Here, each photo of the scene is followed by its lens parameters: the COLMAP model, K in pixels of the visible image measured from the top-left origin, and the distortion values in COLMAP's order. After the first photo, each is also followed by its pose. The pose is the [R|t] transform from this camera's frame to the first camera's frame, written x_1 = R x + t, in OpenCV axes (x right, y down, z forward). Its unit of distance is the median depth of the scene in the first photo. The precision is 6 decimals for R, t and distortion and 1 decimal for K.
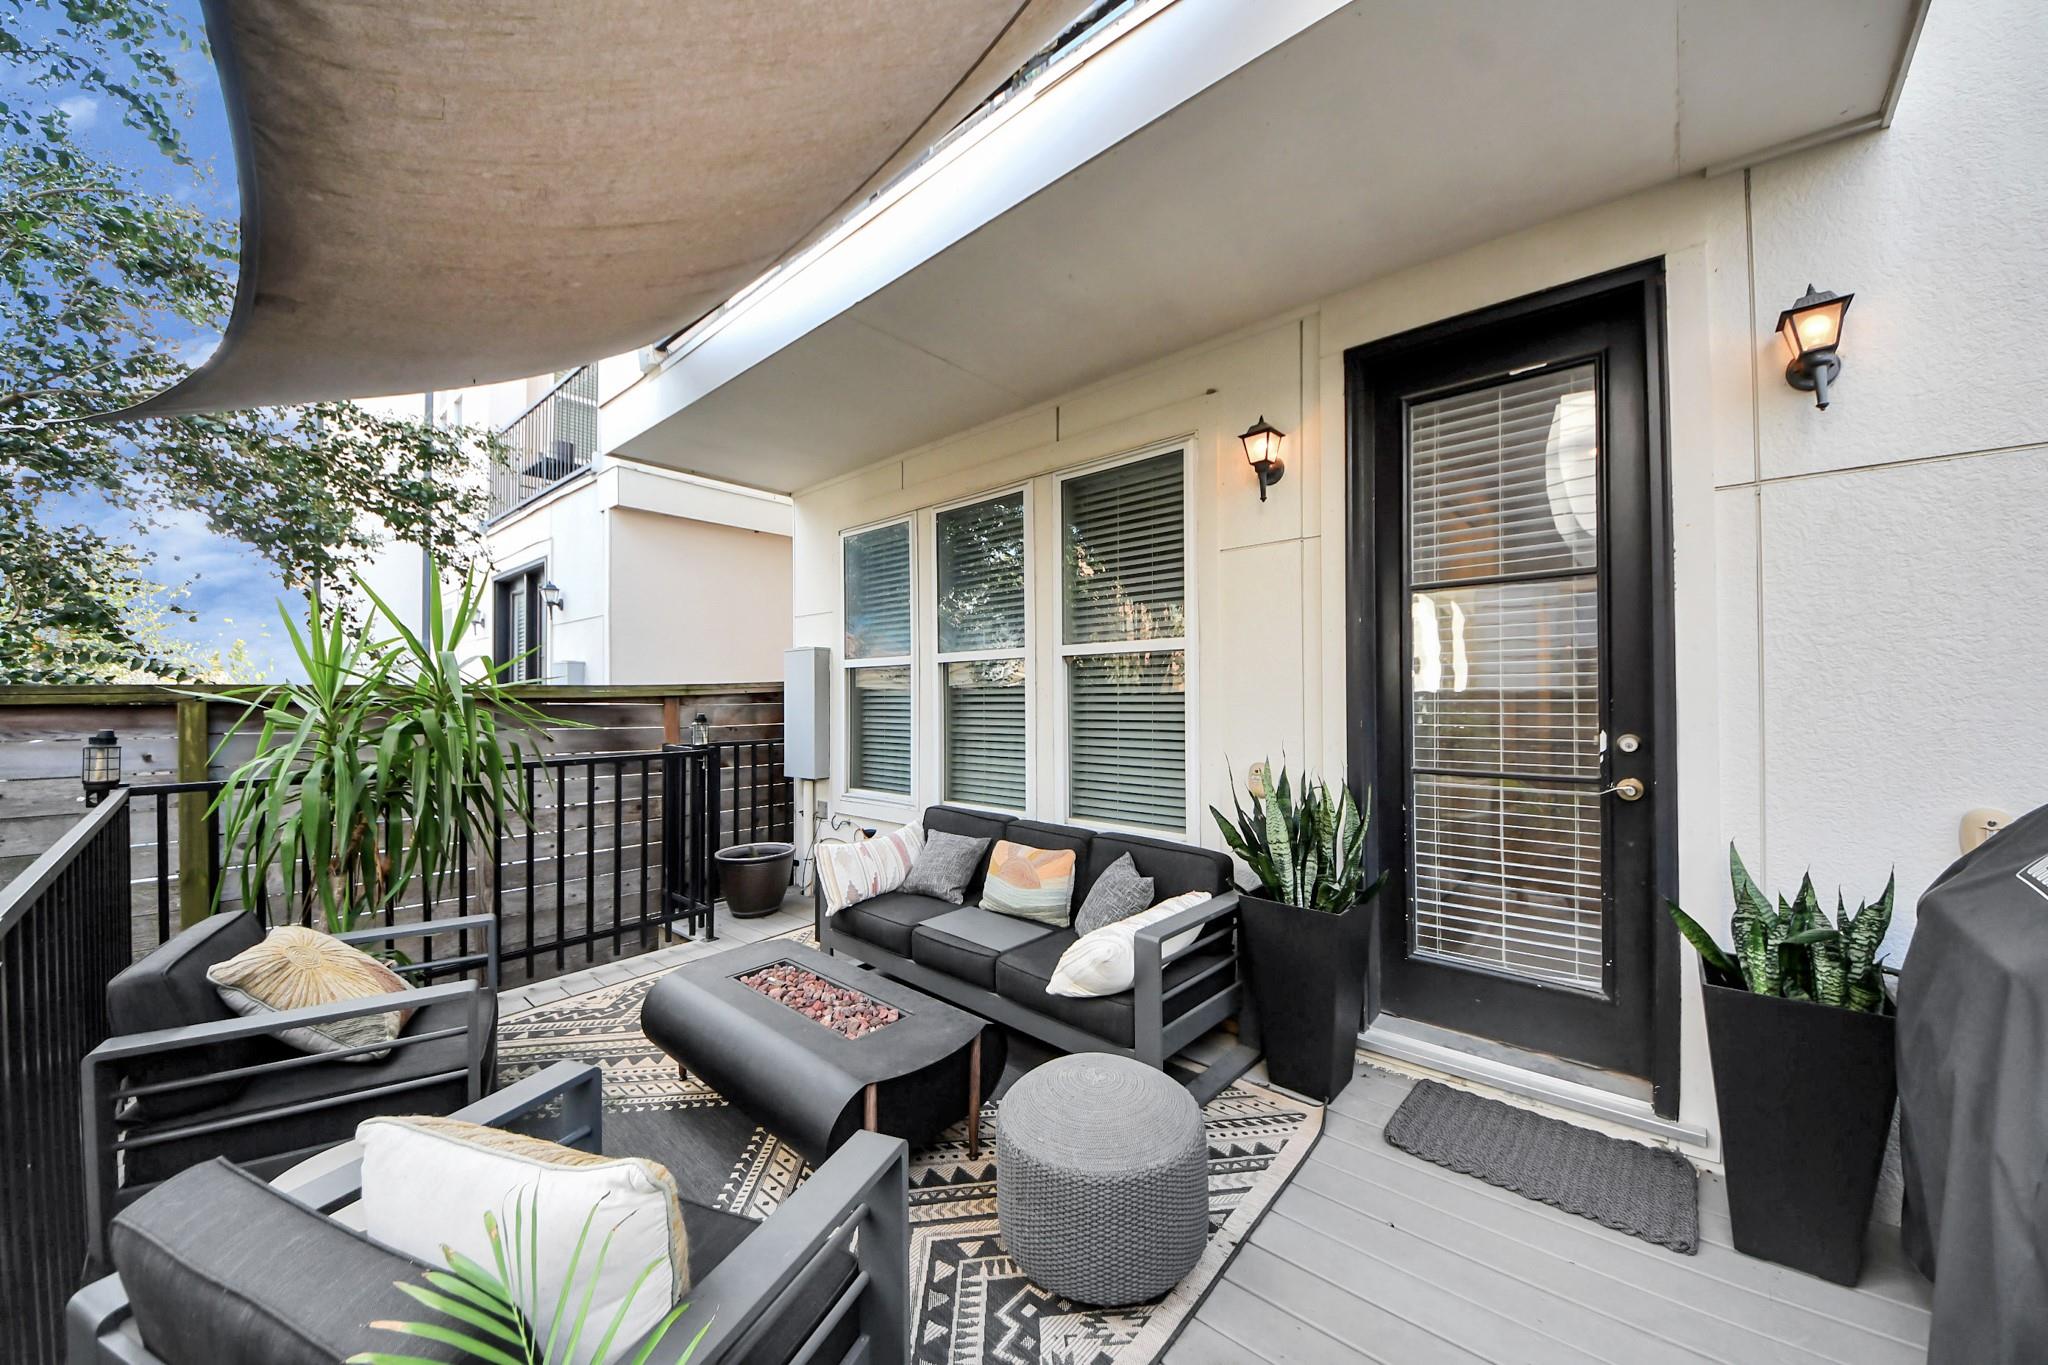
lens RADIAL K [[732.5, 0, 1053.0], [0, 732.5, 691.9], [0, 0, 1]] dist [0.001391, -0.005769]
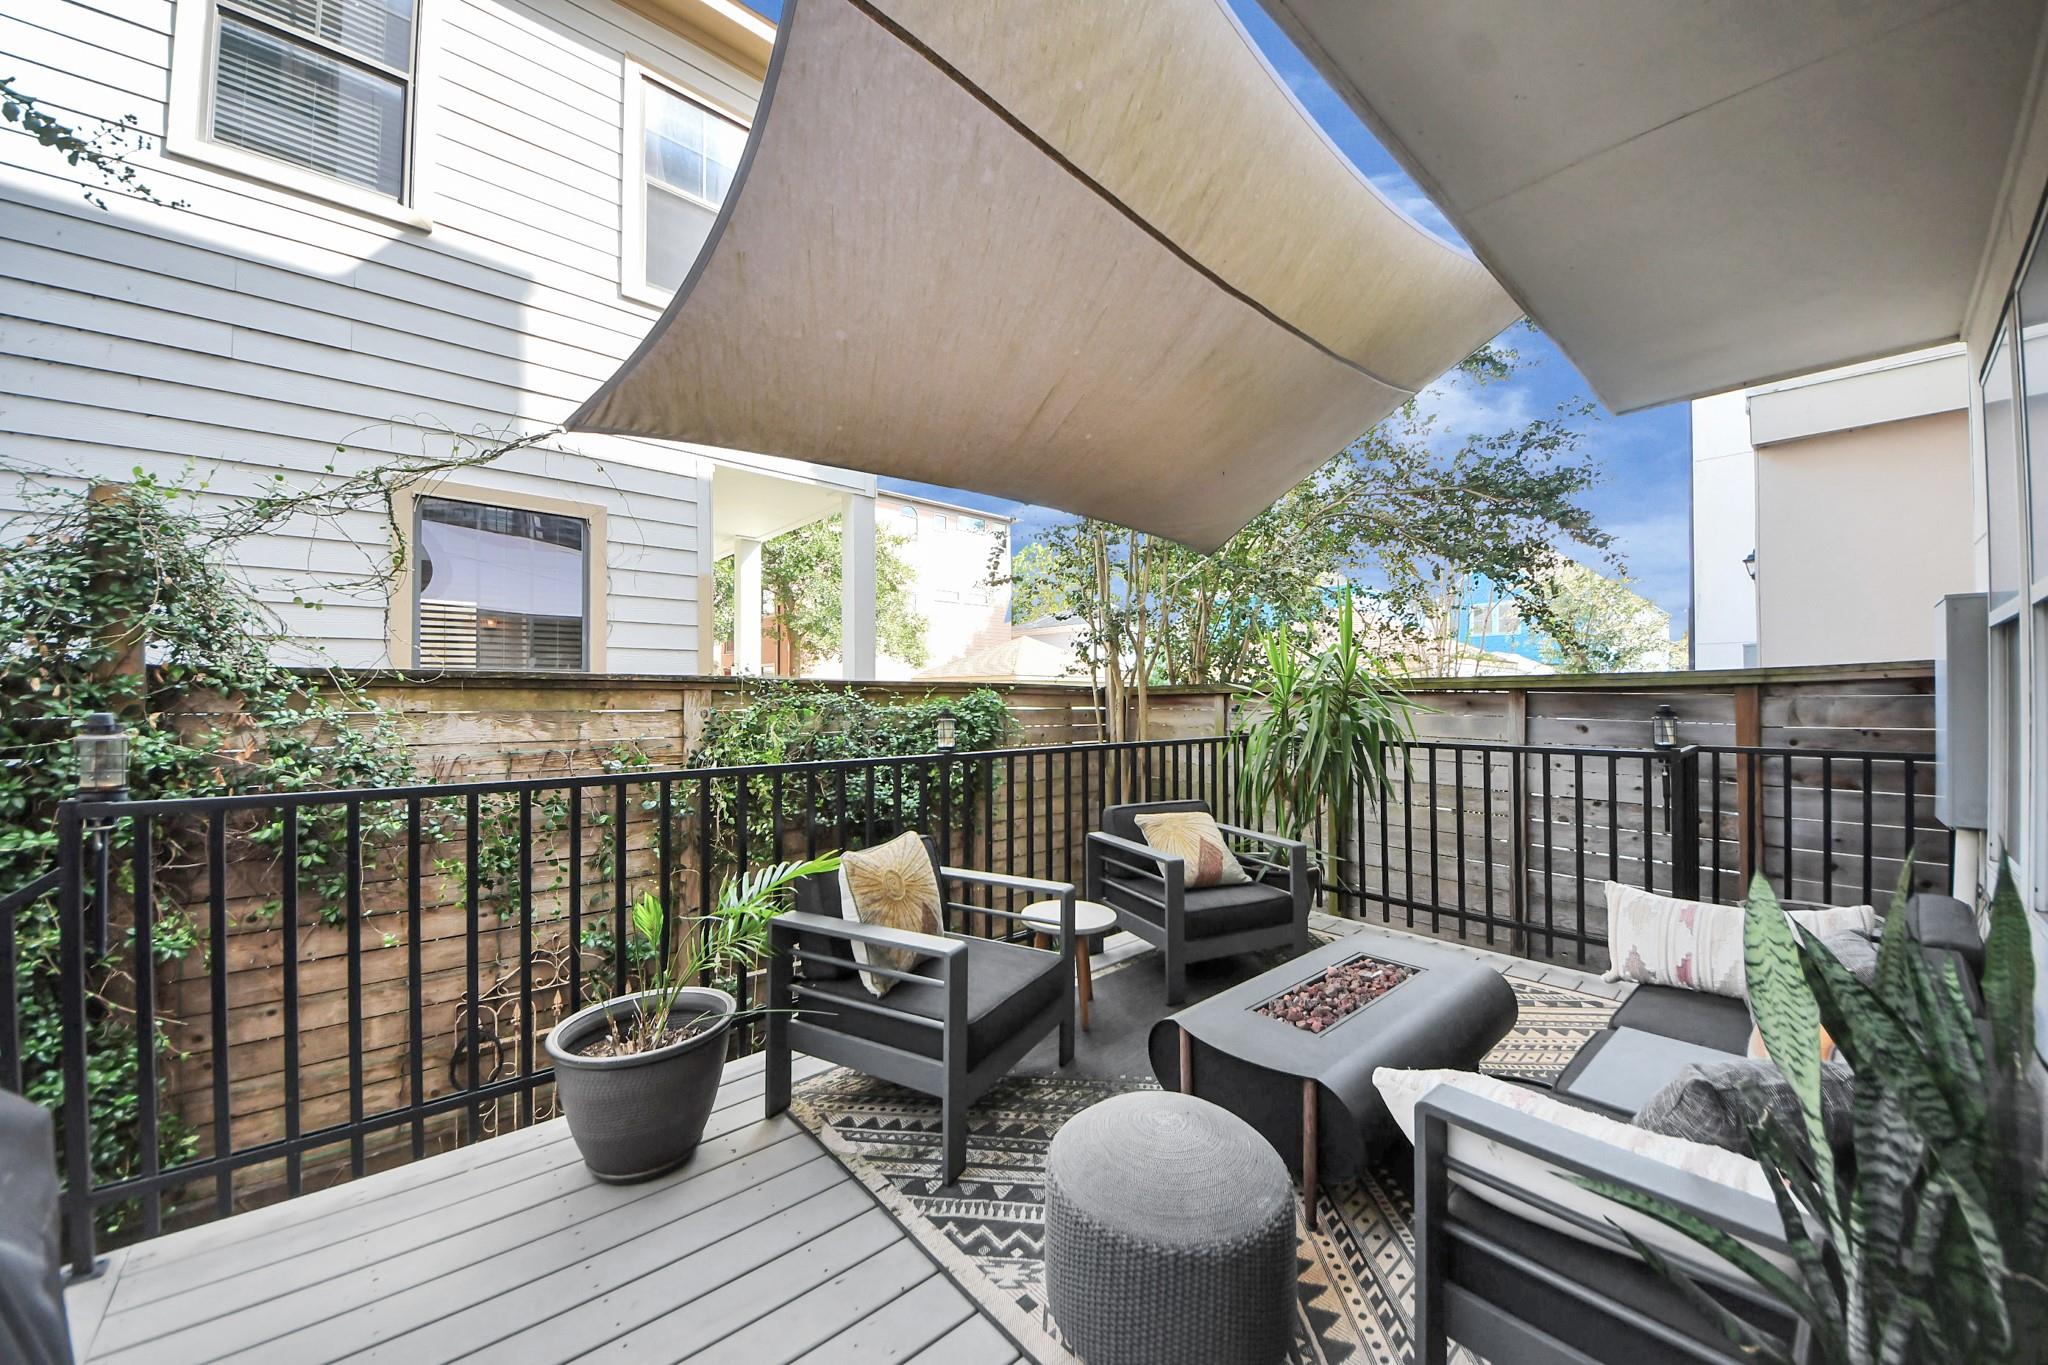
lens RADIAL K [[732.5, 0, 1053.0], [0, 732.5, 691.9], [0, 0, 1]] dist [0.001391, -0.005769]
pose [[-0.121811, 0.002896, -0.992549, 0.327138], [-0.000804, 0.999995, 0.003016, 0.013447], [0.992553, 0.001165, -0.121808, 0.386902]]
